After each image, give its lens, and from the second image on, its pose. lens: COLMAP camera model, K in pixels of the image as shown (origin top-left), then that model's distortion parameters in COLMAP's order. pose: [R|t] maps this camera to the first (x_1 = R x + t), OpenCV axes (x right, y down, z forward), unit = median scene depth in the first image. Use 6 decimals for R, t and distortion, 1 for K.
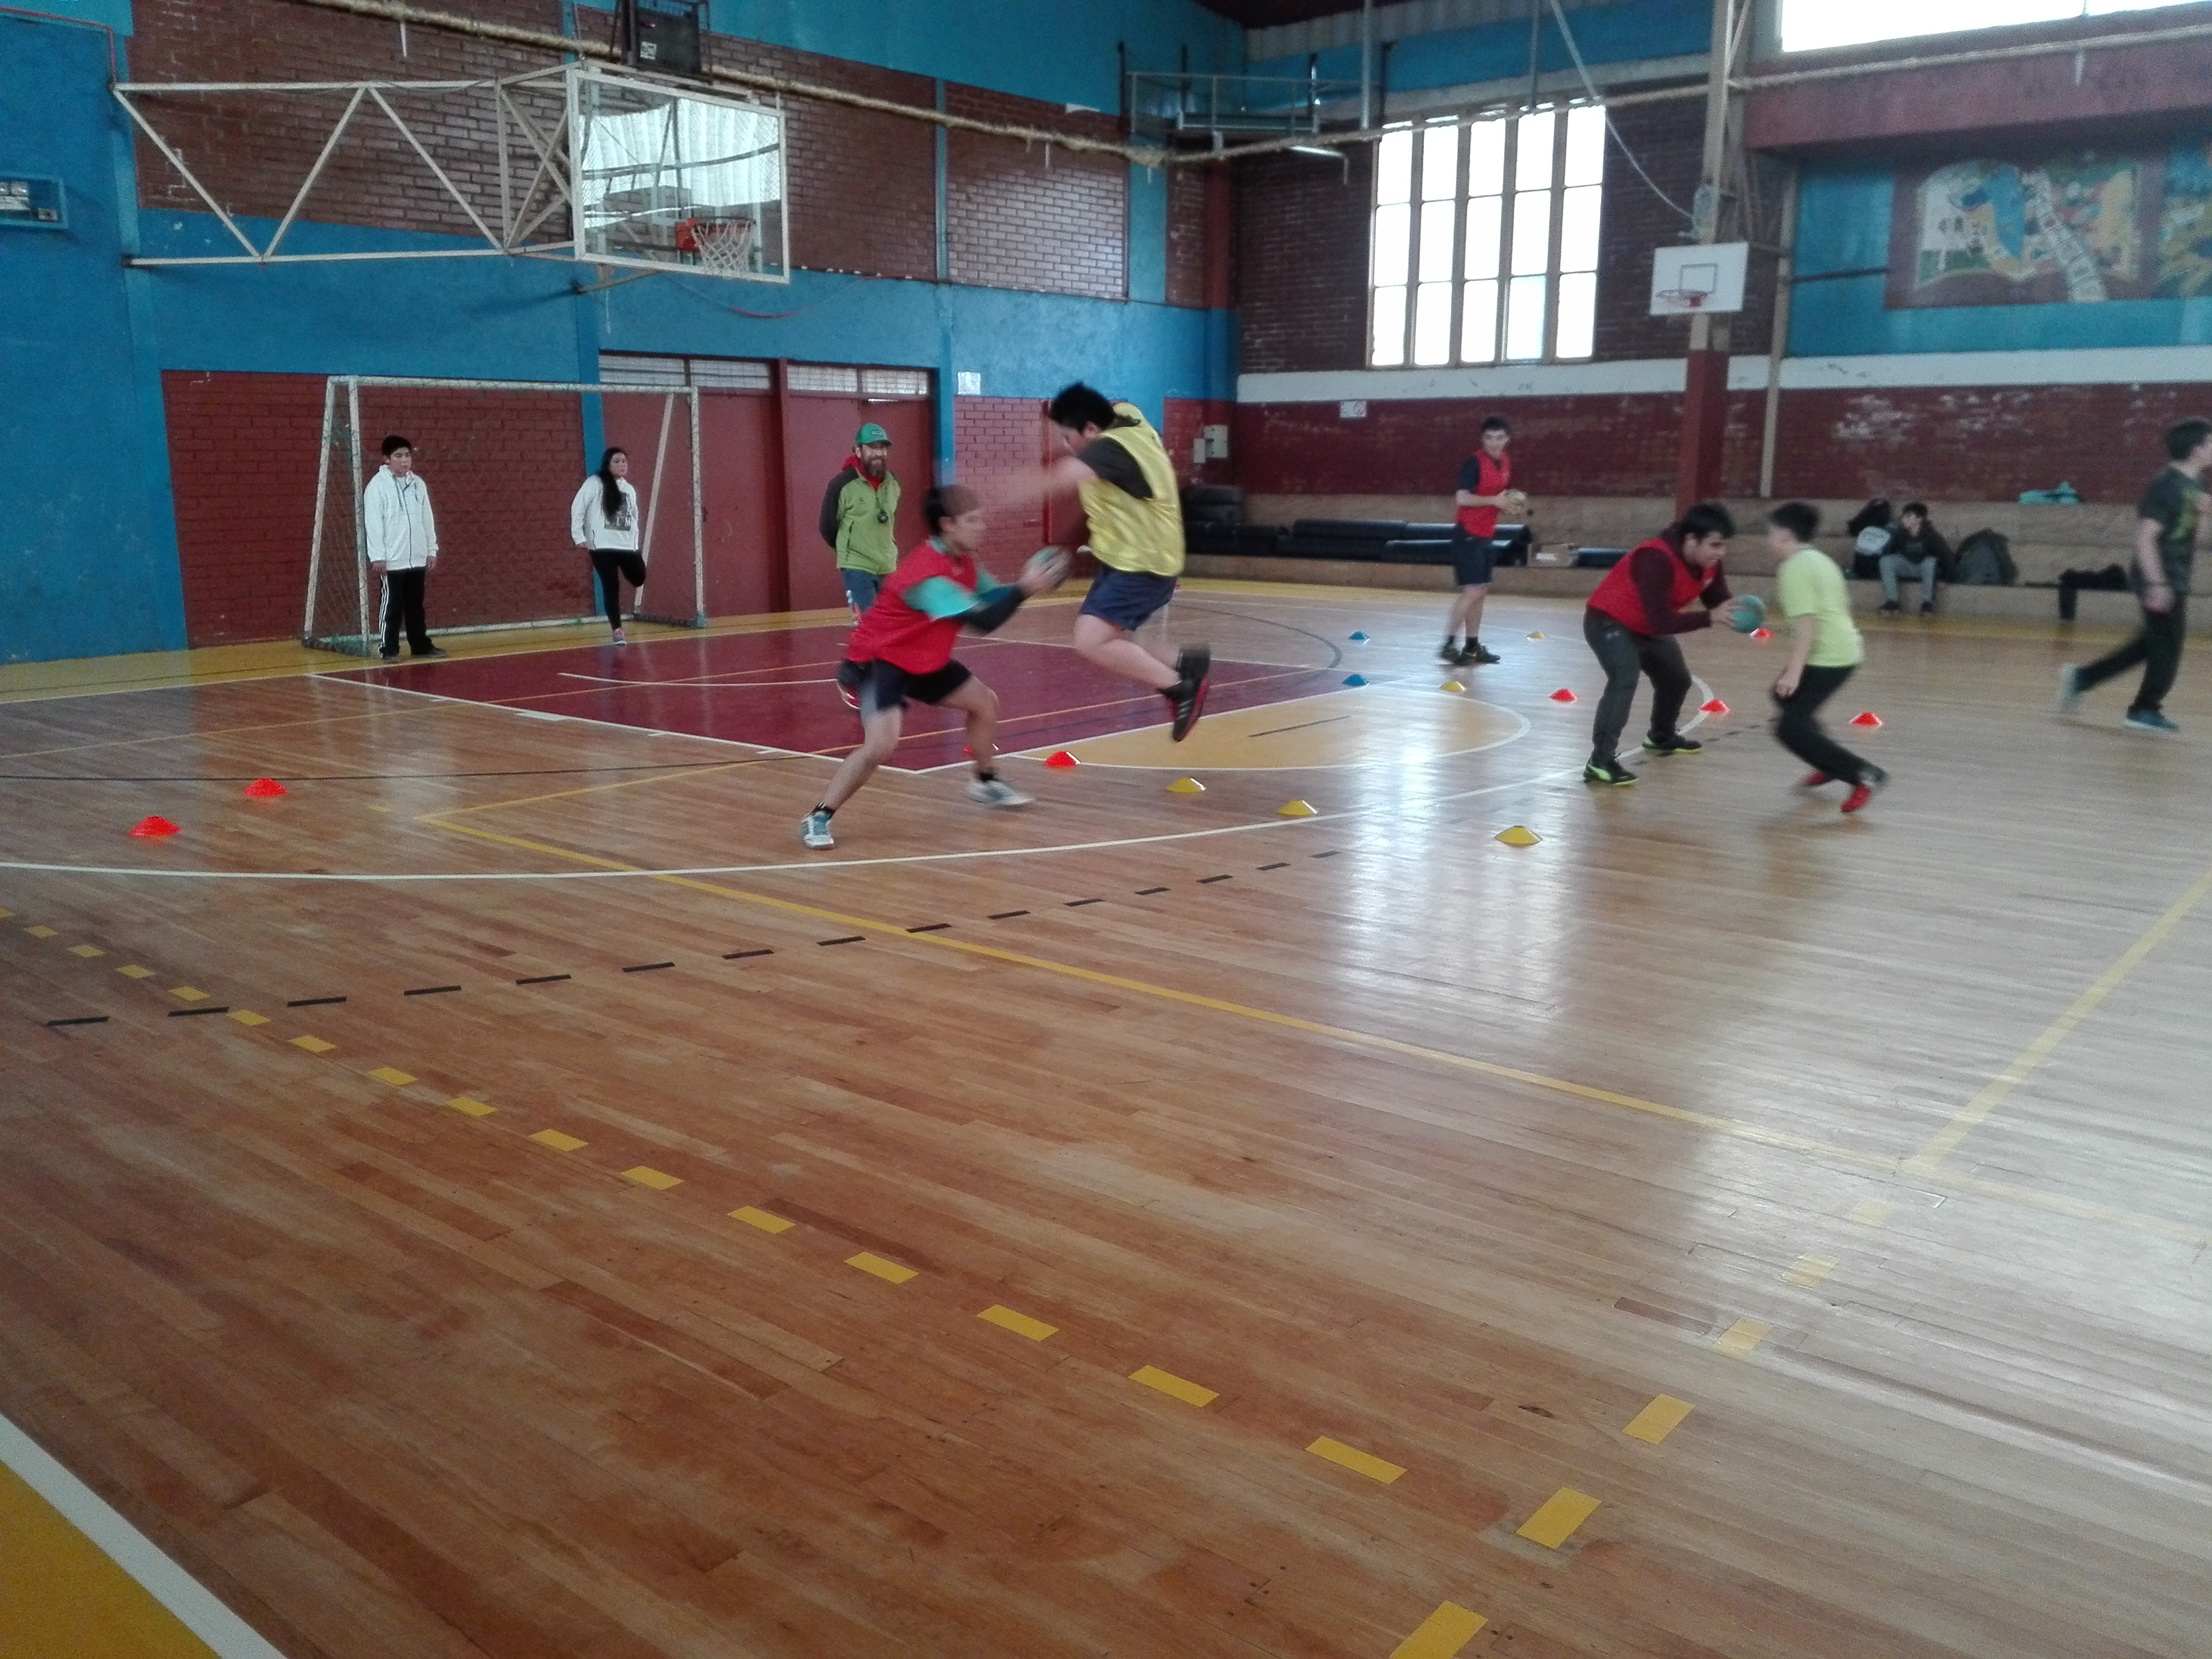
lens RADIAL K [[1843.3, 0, 1101.7], [0, 1843.3, 845.0], [0, 0, 1]] dist [0.080899, -0.146136]
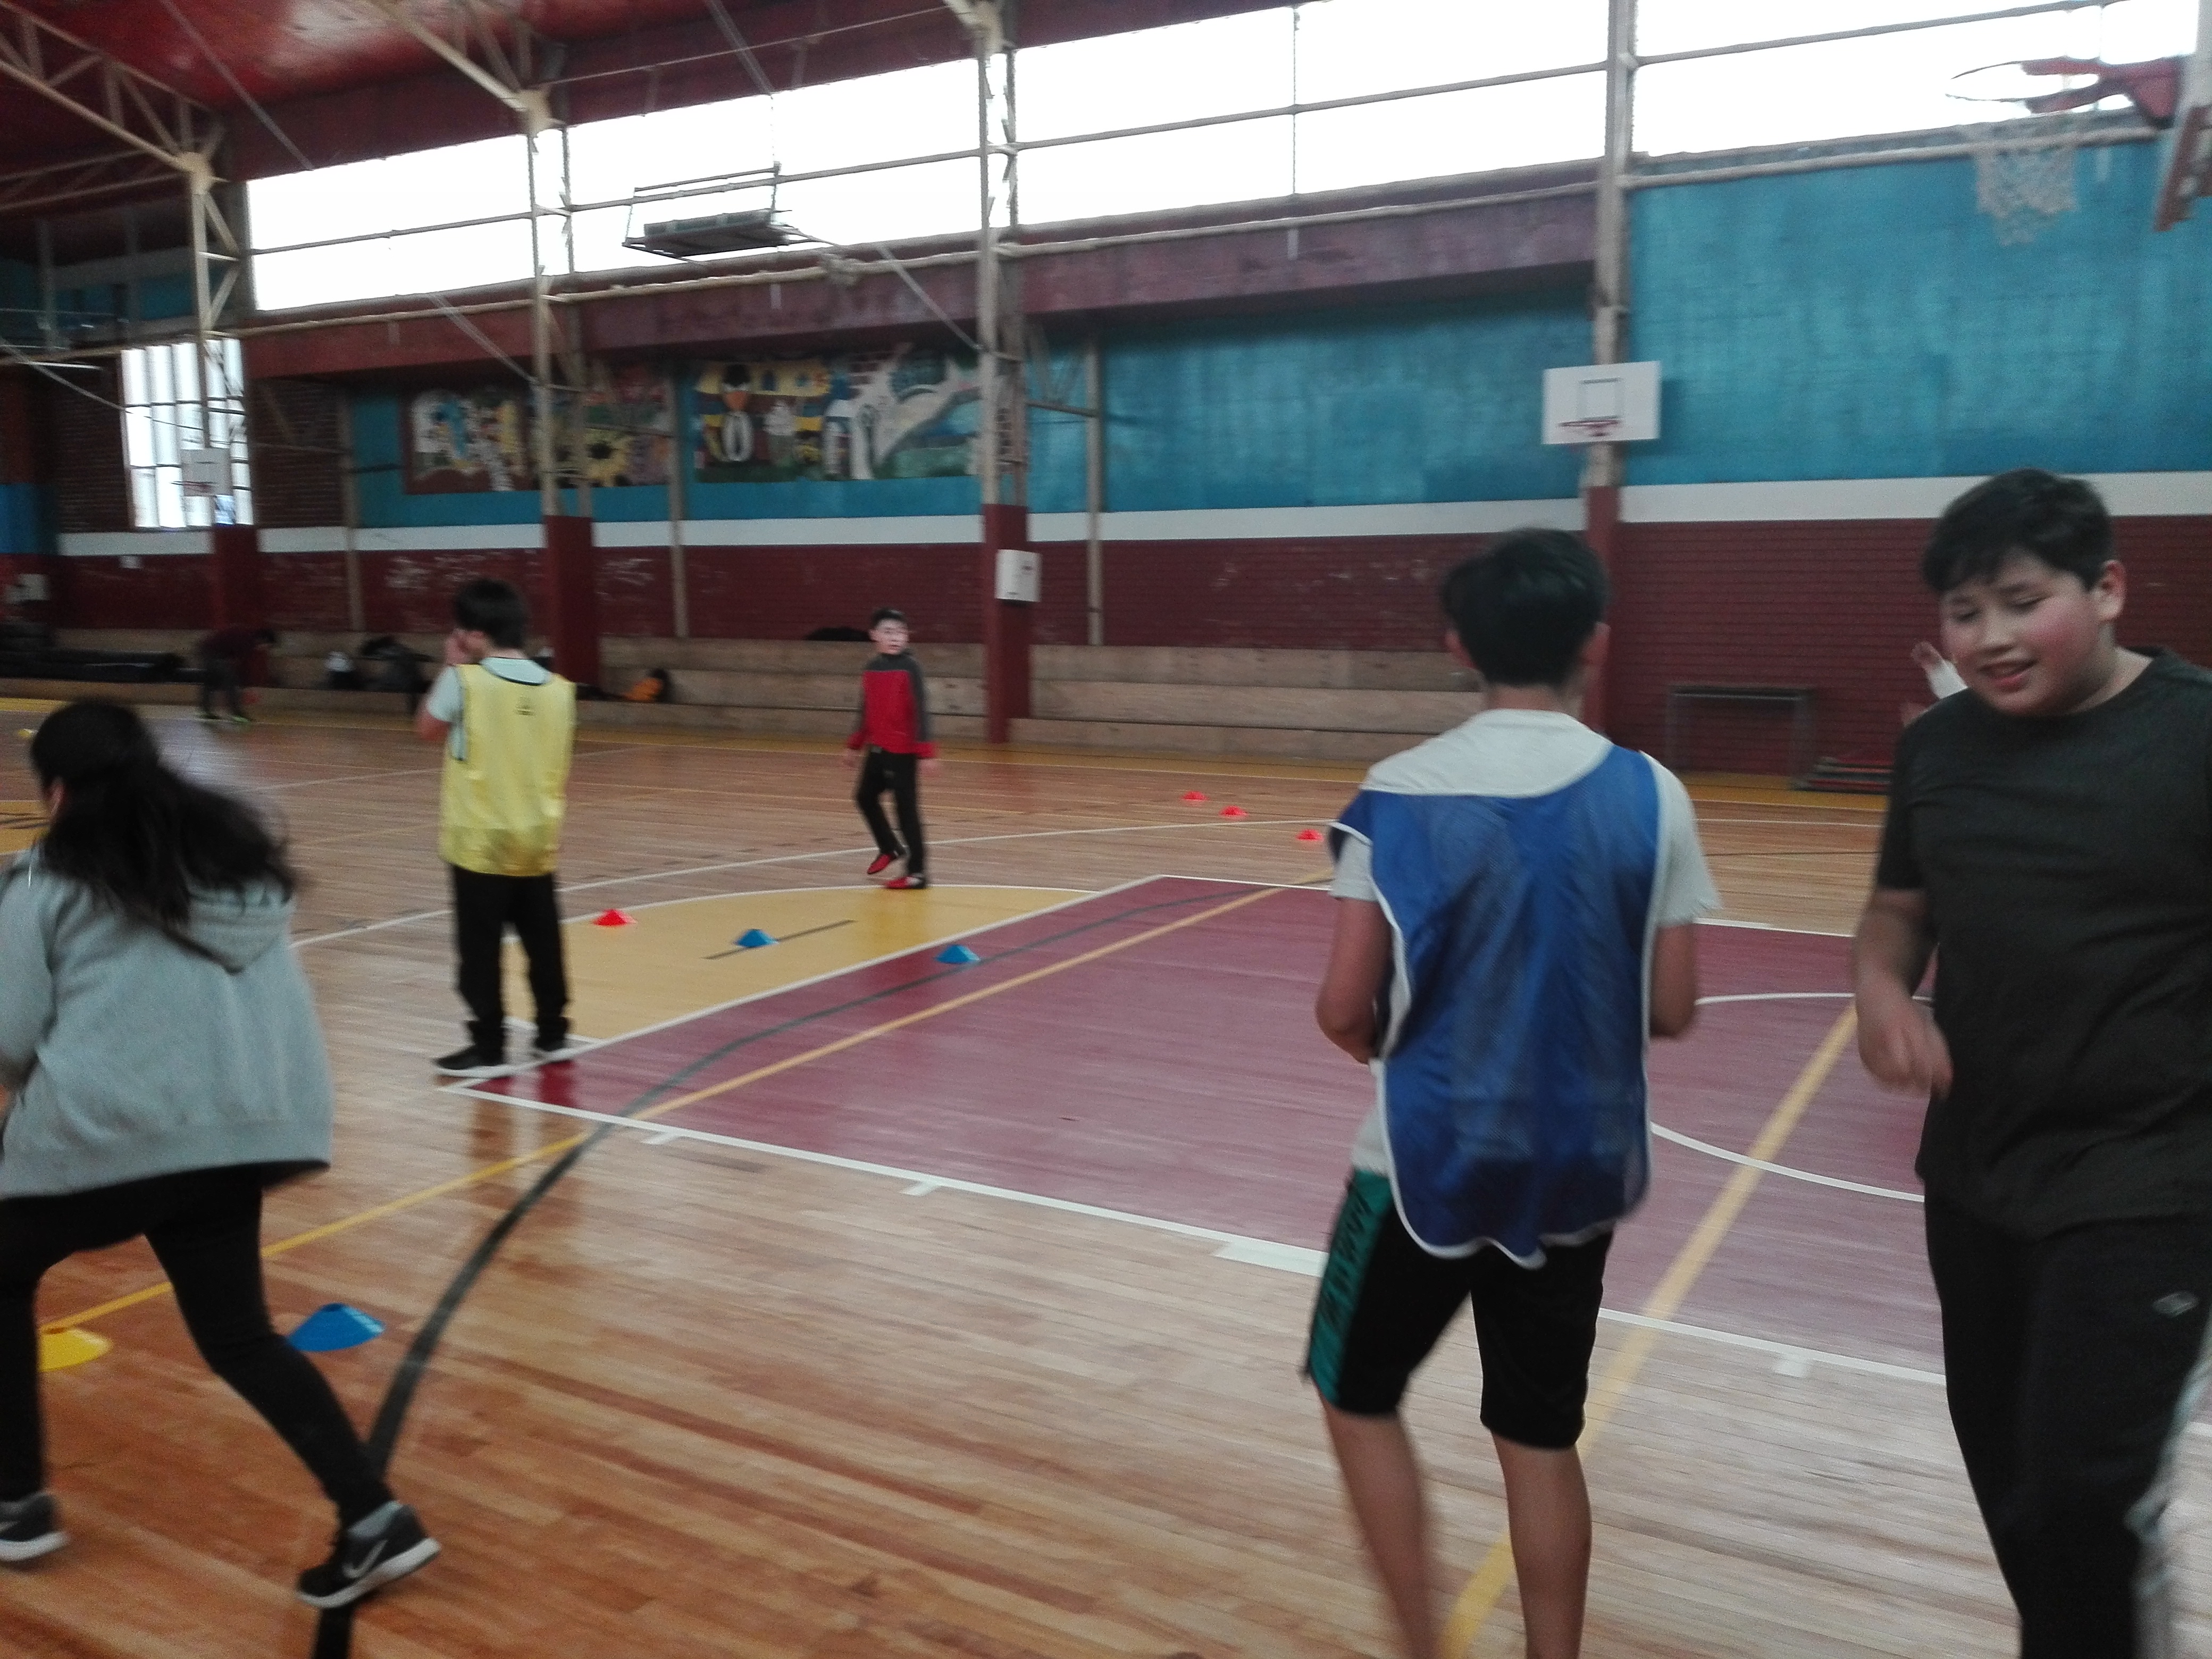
lens RADIAL K [[1843.3, 0, 1165.0], [0, 1843.3, 836.5], [0, 0, 1]] dist [0.080899, -0.146136]
pose [[0.984210, -0.022216, 0.175606, 0.737460], [0.035866, 0.996542, -0.074947, 0.085319], [-0.173334, 0.080062, 0.981604, -0.418929]]
